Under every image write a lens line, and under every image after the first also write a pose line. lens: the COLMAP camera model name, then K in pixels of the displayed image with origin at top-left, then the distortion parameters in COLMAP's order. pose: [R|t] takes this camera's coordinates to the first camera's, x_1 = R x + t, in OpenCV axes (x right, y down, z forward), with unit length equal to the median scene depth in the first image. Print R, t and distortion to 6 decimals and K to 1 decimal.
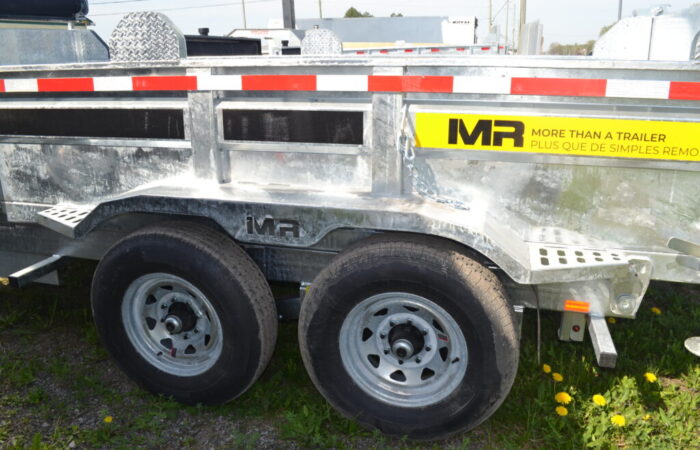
lens RADIAL K [[552.8, 0, 350.0], [0, 552.8, 225.0], [0, 0, 1]] dist [-0.088488, 0.001250]
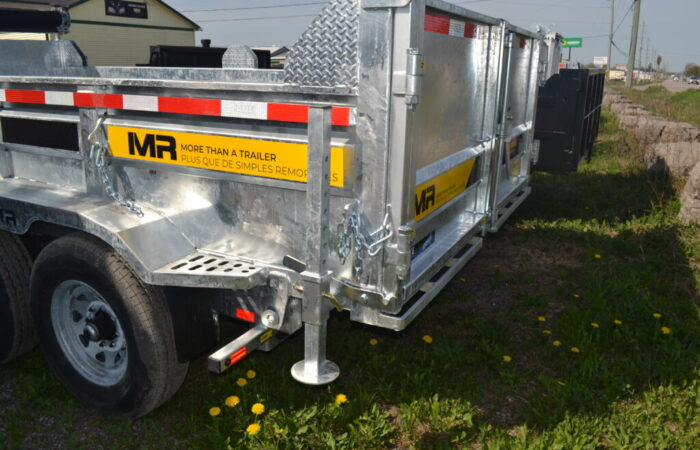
lens RADIAL K [[552.8, 0, 350.0], [0, 552.8, 225.0], [0, 0, 1]] dist [-0.088488, 0.001250]
pose [[0.980342, 0.085271, -0.177927, 0.850485], [-0.088702, 0.995993, -0.011406, -0.031501], [0.176241, 0.026964, 0.983978, -0.010616]]
